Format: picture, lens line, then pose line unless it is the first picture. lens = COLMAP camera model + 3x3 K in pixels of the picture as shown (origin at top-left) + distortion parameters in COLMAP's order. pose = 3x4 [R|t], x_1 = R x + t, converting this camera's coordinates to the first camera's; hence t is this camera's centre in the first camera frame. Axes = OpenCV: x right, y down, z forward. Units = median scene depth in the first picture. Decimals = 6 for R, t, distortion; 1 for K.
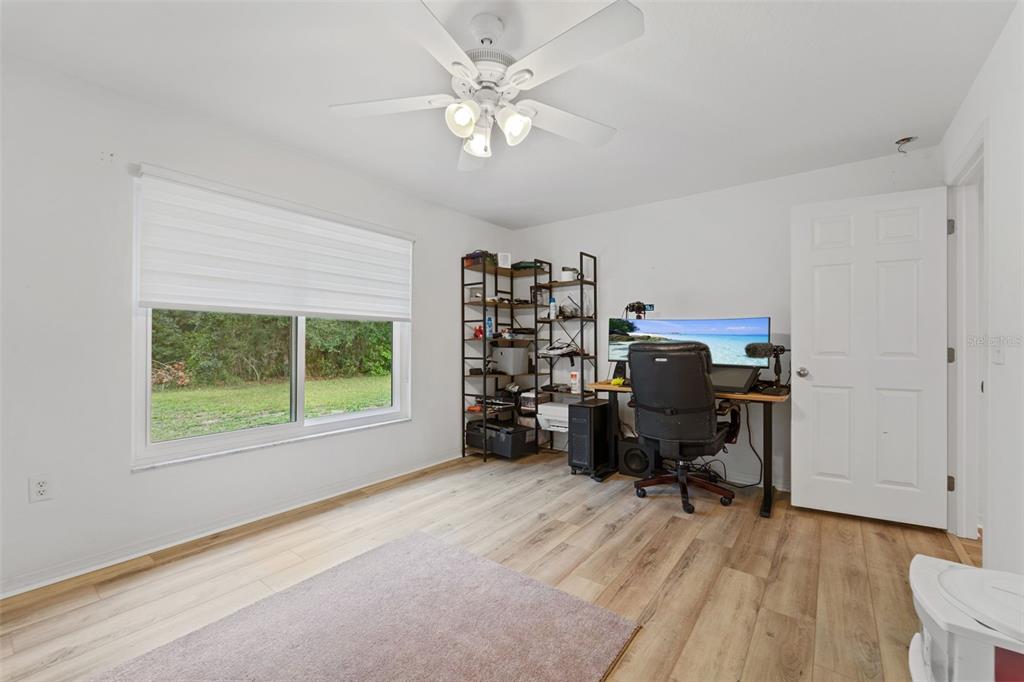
lens RADIAL K [[418.0, 0, 508.6], [0, 418.0, 341.6], [0, 0, 1]] dist [-0.001596, -0.000321]
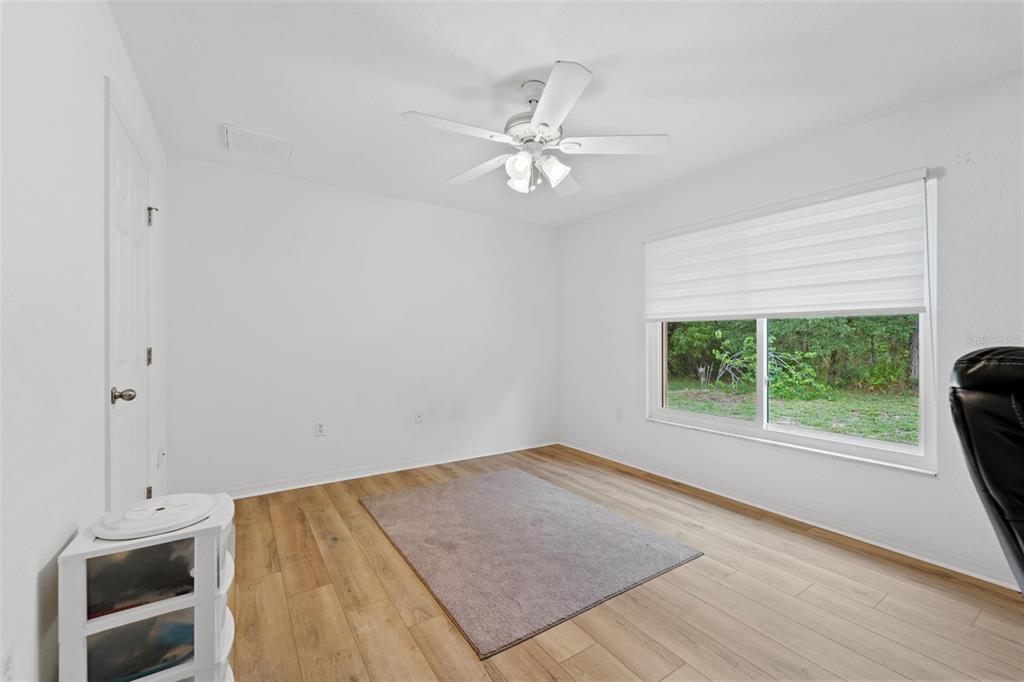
lens RADIAL K [[418.0, 0, 508.6], [0, 418.0, 341.6], [0, 0, 1]] dist [-0.001596, -0.000321]
pose [[-0.335860, -0.001391, -0.941911, 0.717561], [-0.001812, 0.999998, -0.000830, -0.003597], [0.941910, 0.001428, -0.335862, 0.846255]]
